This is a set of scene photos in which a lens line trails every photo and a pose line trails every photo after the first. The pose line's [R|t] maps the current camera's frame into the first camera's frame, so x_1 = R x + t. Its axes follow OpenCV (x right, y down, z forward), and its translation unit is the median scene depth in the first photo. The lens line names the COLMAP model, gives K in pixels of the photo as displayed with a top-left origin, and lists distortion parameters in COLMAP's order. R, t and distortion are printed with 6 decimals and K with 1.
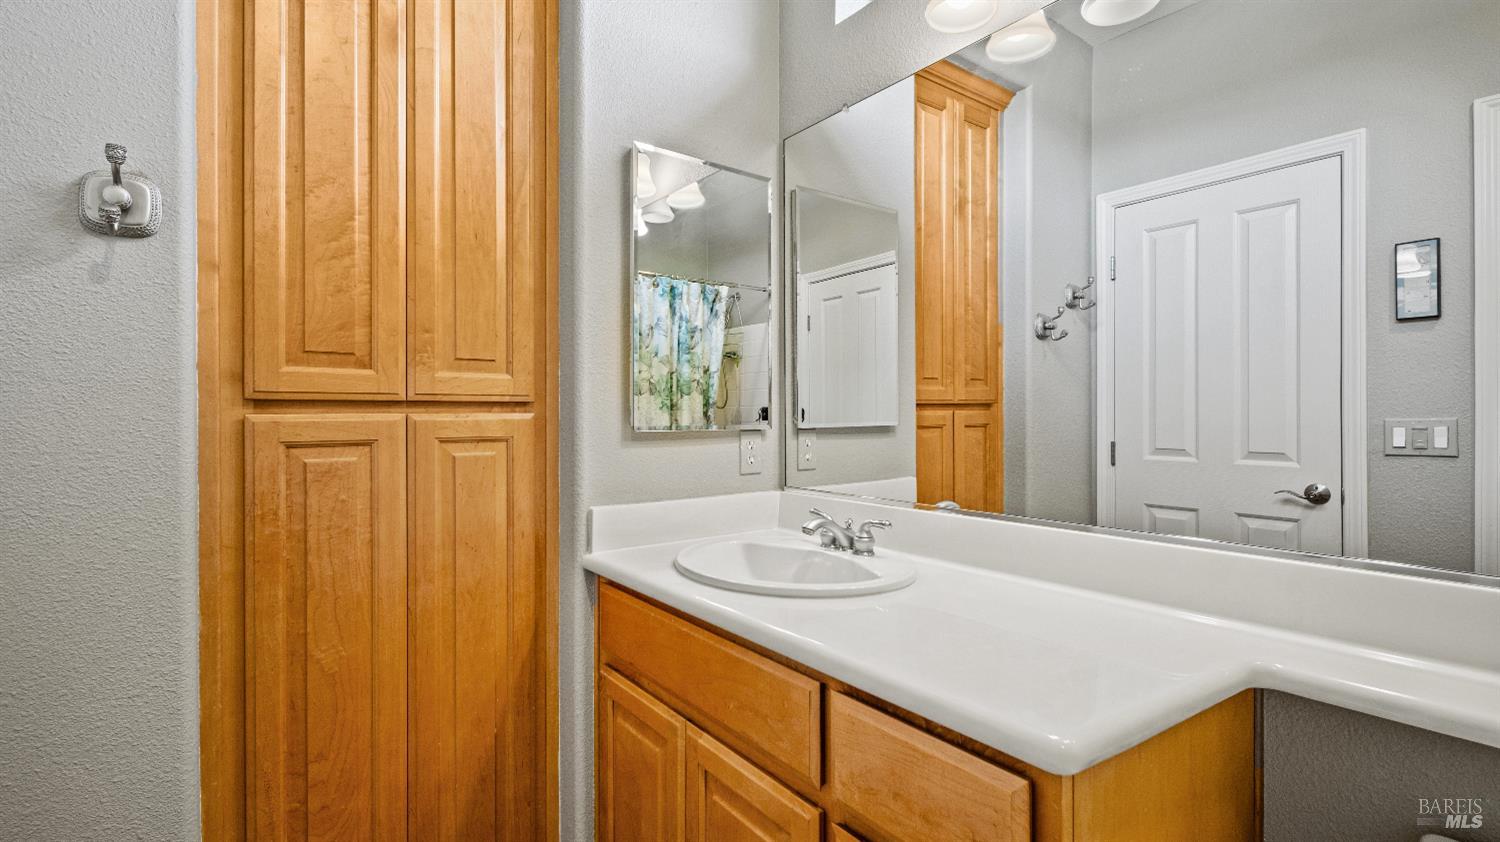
lens RADIAL K [[684.0, 0, 748.3], [0, 684.0, 412.2], [0, 0, 1]] dist [0.000526, -0.000027]
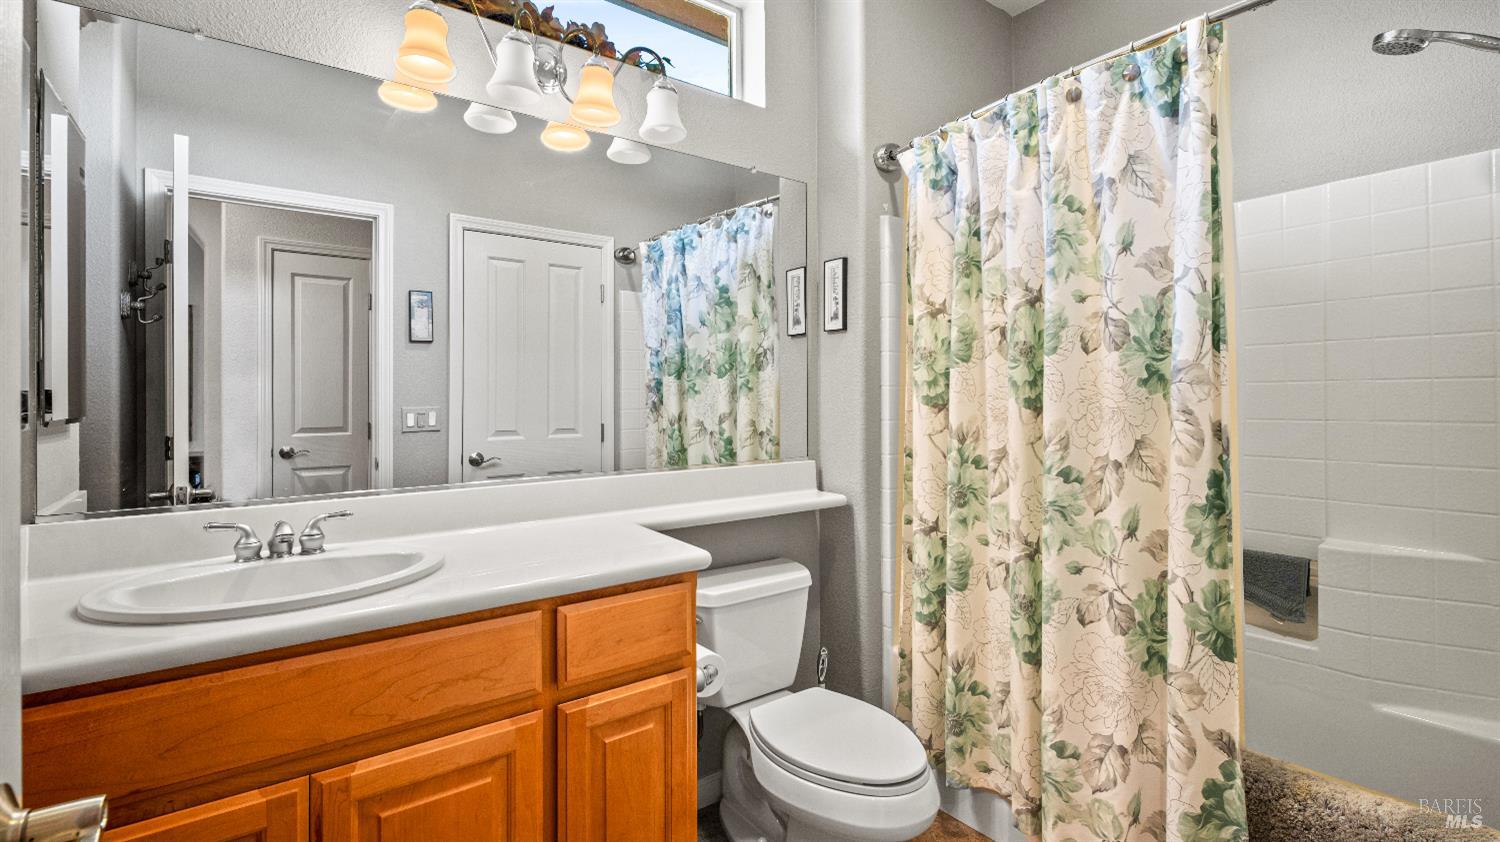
lens RADIAL K [[677.0, 0, 744.2], [0, 677.0, 392.5], [0, 0, 1]] dist [0.001613, -0.000177]
pose [[0.021850, 0.011749, 0.999692, -0.528369], [0.004017, 0.999922, -0.011839, -0.002378], [-0.999753, 0.004275, 0.021801, 0.259694]]
